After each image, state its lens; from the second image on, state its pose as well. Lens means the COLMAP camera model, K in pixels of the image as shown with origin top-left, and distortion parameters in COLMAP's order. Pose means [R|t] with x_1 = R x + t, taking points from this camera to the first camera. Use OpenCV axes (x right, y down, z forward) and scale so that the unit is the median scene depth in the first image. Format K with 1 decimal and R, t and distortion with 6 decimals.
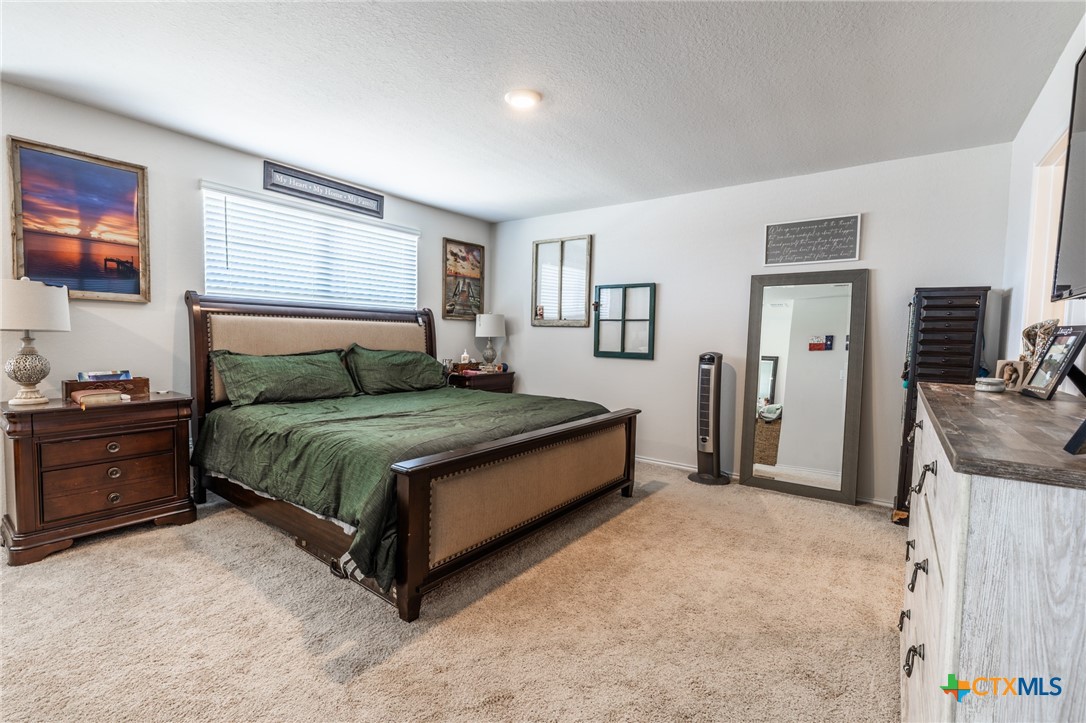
lens RADIAL K [[488.0, 0, 543.4], [0, 488.0, 362.4], [0, 0, 1]] dist [0.009197, -0.002985]
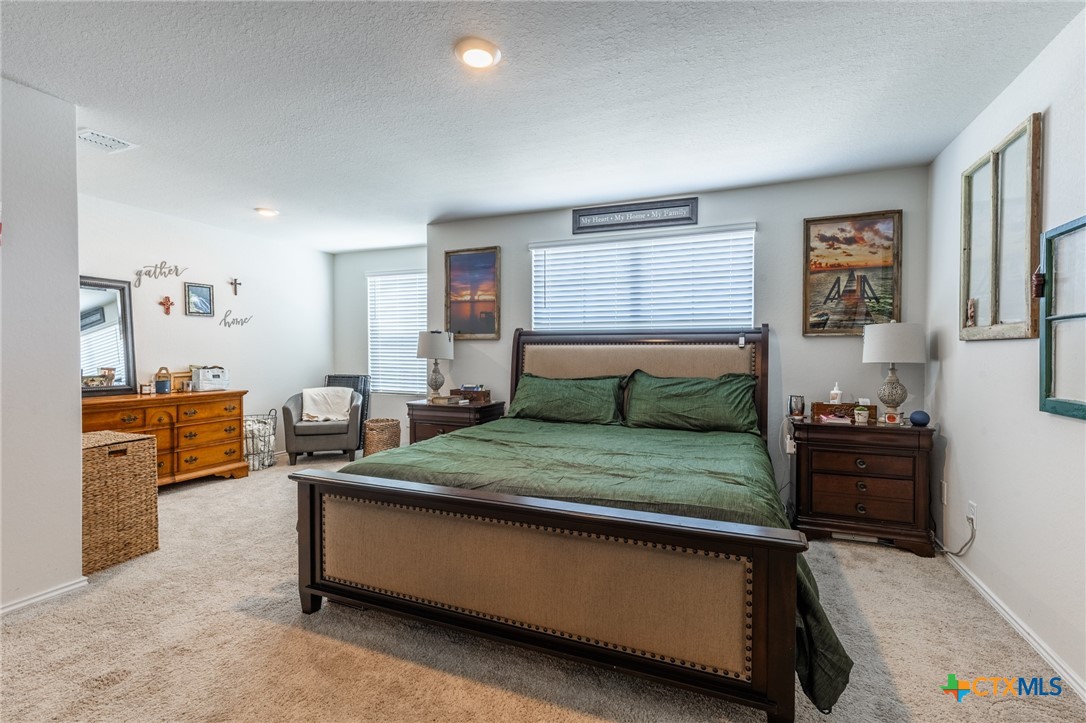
lens RADIAL K [[488.0, 0, 544.7], [0, 488.0, 360.0], [0, 0, 1]] dist [0.009197, -0.002985]
pose [[0.232072, -0.009355, -0.972654, 0.435673], [-0.054767, 0.998242, -0.022668, -0.024441], [0.971156, 0.058530, 0.231151, 0.564870]]
